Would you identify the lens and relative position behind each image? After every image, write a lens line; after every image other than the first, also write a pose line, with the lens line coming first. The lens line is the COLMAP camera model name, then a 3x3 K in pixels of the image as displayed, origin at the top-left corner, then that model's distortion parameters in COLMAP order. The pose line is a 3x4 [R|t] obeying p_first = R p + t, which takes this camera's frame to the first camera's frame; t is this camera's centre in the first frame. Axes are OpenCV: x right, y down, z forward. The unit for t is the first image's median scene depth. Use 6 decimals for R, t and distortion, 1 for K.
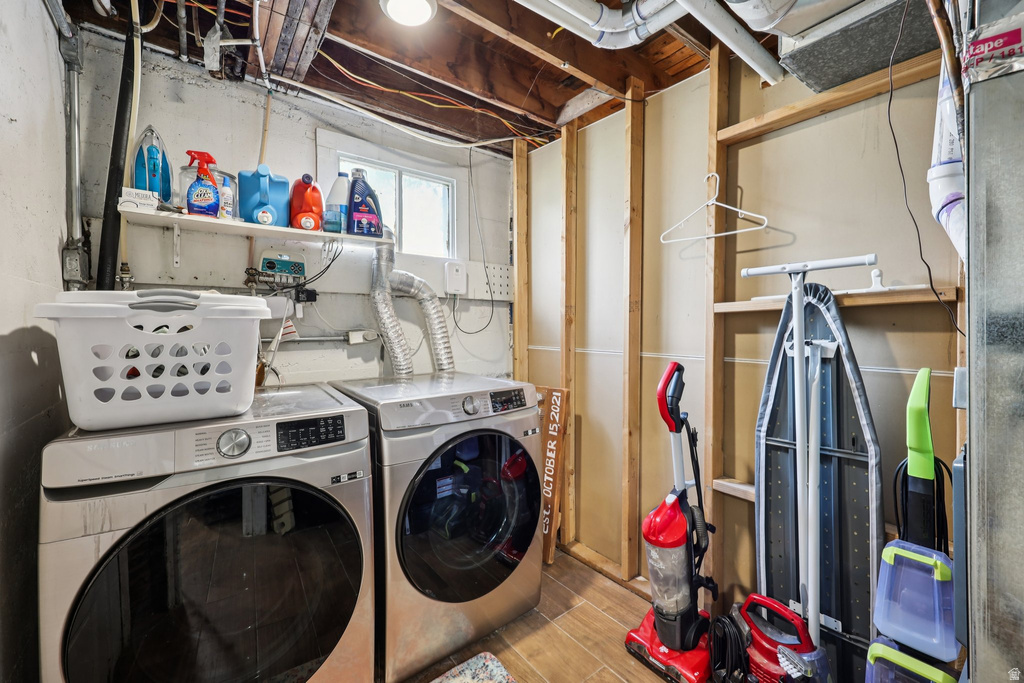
lens RADIAL K [[419.3, 0, 513.7], [0, 419.3, 329.0], [0, 0, 1]] dist [-0.000738, 0.000123]
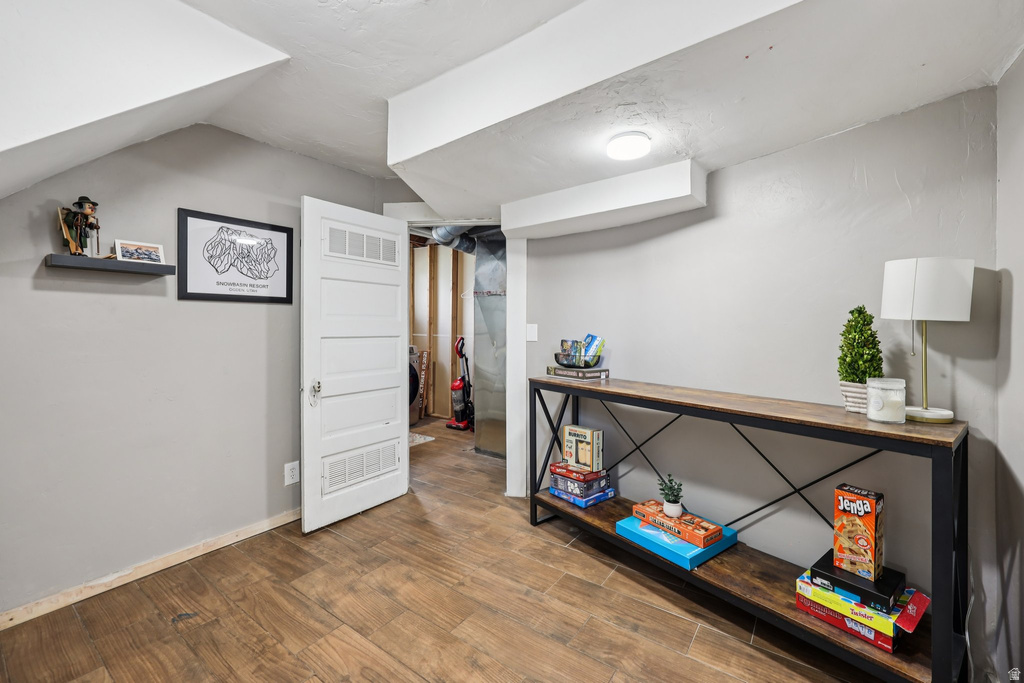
lens RADIAL K [[419.3, 0, 513.7], [0, 419.3, 329.0], [0, 0, 1]] dist [-0.000738, 0.000123]
pose [[0.955998, 0.003202, 0.293355, -0.128855], [-0.005537, 0.999959, 0.007130, -0.006566], [-0.293320, -0.008440, 0.955977, -1.561889]]
